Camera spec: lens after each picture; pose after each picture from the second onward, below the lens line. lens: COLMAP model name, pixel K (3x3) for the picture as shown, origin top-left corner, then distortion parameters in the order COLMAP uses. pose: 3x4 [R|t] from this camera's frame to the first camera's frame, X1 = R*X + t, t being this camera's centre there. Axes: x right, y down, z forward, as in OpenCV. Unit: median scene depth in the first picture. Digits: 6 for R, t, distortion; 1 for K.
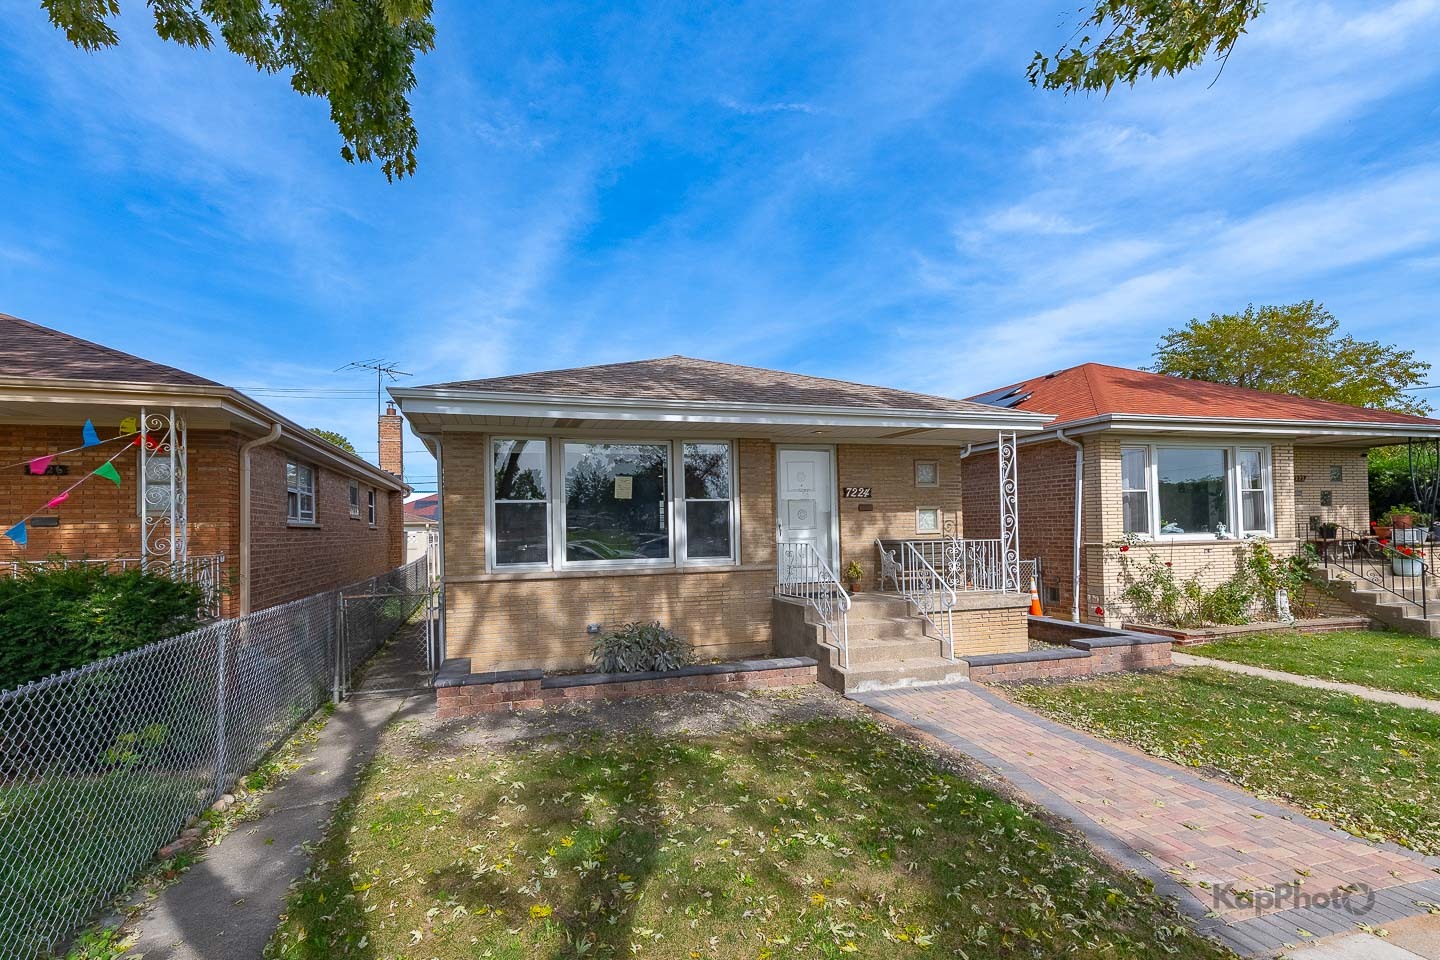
lens RADIAL K [[575.9, 0, 716.3], [0, 575.9, 473.5], [0, 0, 1]] dist [0.001661, 0.000029]
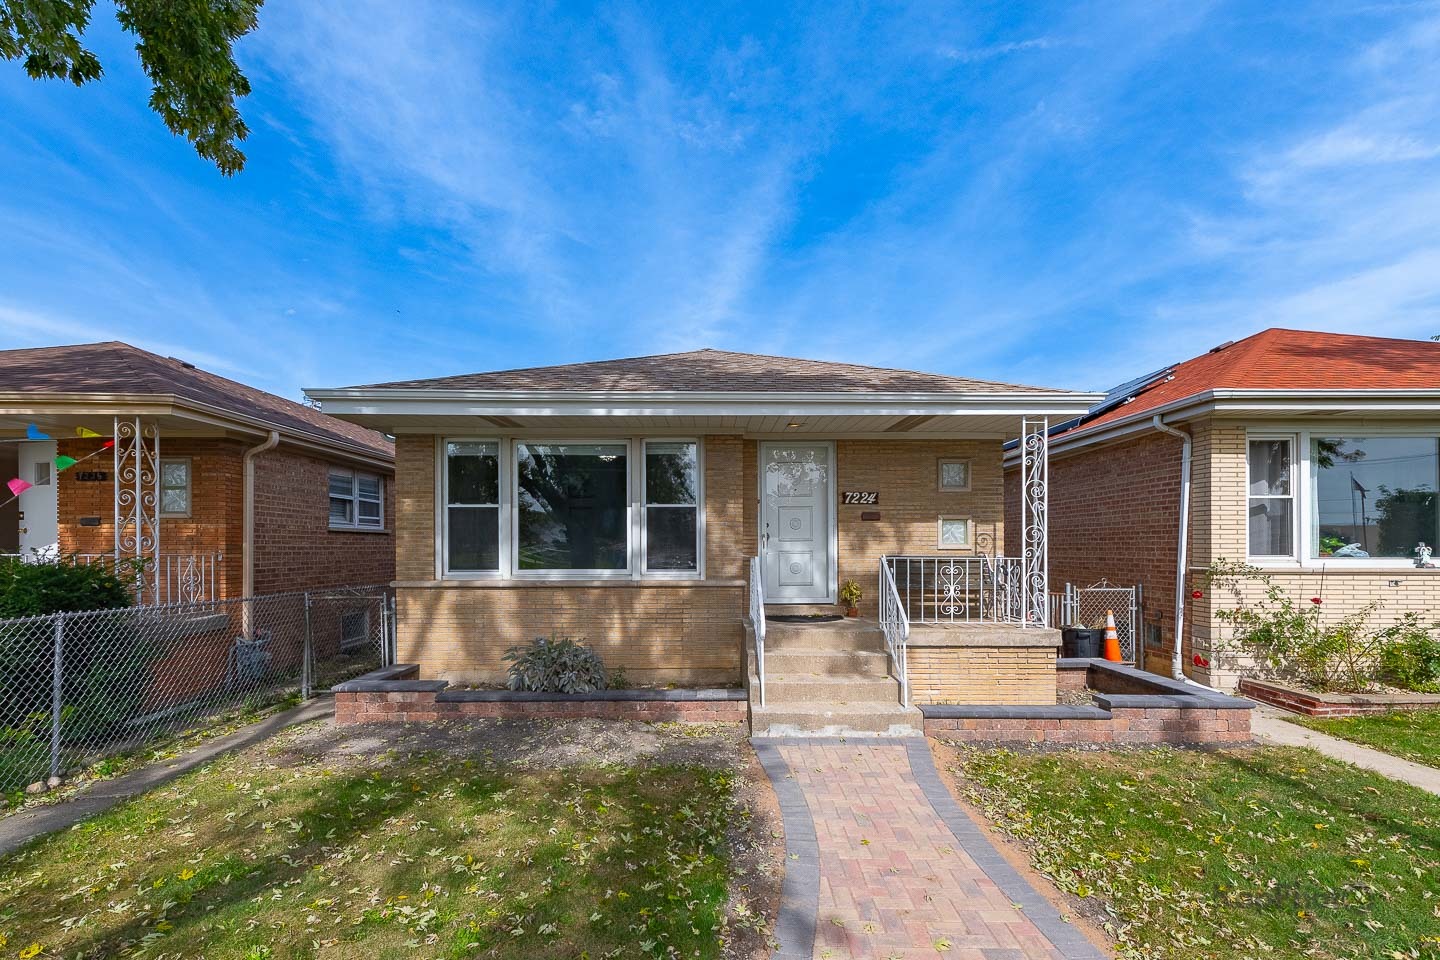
lens RADIAL K [[609.6, 0, 779.7], [0, 609.6, 513.5], [0, 0, 1]] dist [0.012192, -0.000324]
pose [[0.969529, 0.006164, -0.244900, 0.358746], [0.005165, 0.998947, 0.045593, 0.015178], [0.244923, -0.045469, 0.968476, 0.128381]]
